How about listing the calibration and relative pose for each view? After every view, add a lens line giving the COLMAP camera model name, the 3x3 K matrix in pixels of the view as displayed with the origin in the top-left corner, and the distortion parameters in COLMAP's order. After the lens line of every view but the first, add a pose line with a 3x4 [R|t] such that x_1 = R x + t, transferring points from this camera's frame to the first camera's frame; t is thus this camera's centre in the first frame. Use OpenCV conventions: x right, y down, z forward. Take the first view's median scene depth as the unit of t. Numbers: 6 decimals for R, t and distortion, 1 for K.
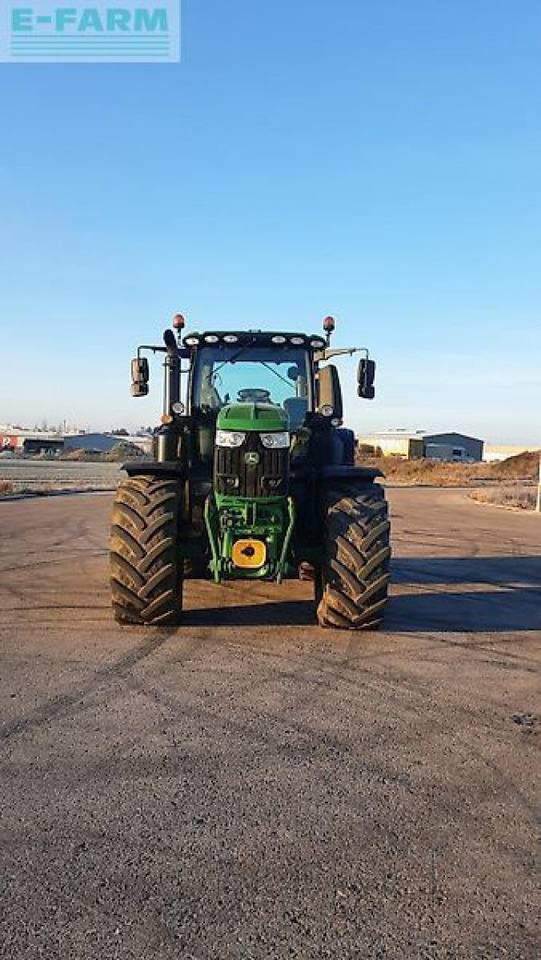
lens RADIAL K [[772.7, 0, 272.2], [0, 772.7, 476.9], [0, 0, 1]] dist [0.057852, -0.004072]
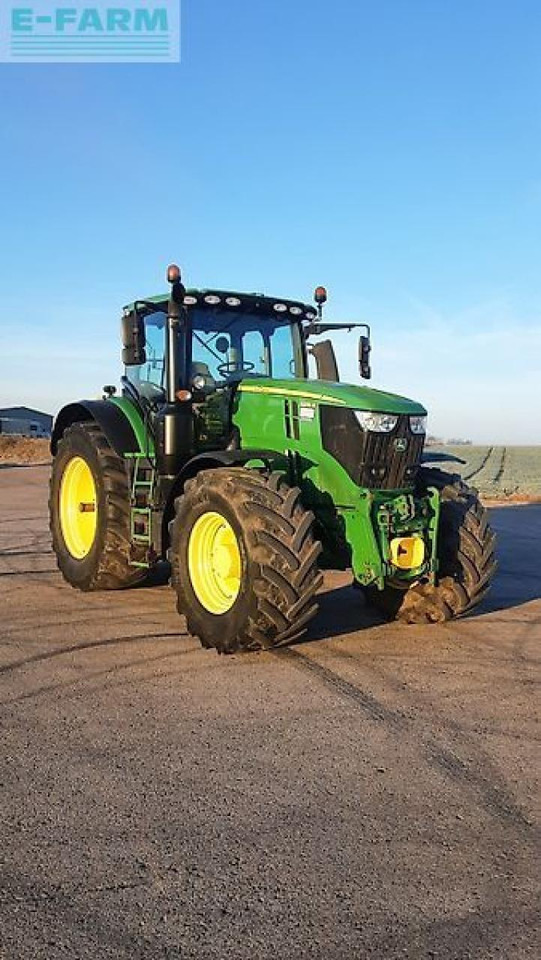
lens RADIAL K [[772.7, 0, 269.8], [0, 772.7, 478.0], [0, 0, 1]] dist [0.057852, -0.004072]
pose [[0.837552, -0.035536, 0.545200, -0.492545], [0.016752, 0.999084, 0.039385, -0.018328], [-0.546100, -0.023854, 0.837380, 0.265698]]
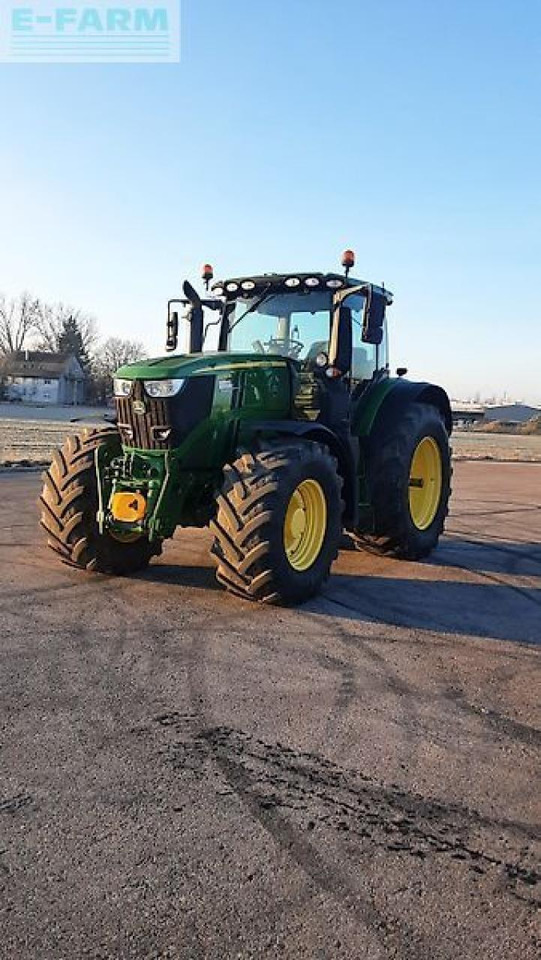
lens RADIAL K [[772.7, 0, 271.8], [0, 772.7, 483.1], [0, 0, 1]] dist [0.057852, -0.004072]
pose [[0.847644, 0.054017, -0.527809, 0.482355], [-0.031300, 0.998162, 0.051887, 0.010811], [0.529642, -0.027462, 0.847777, 0.214198]]
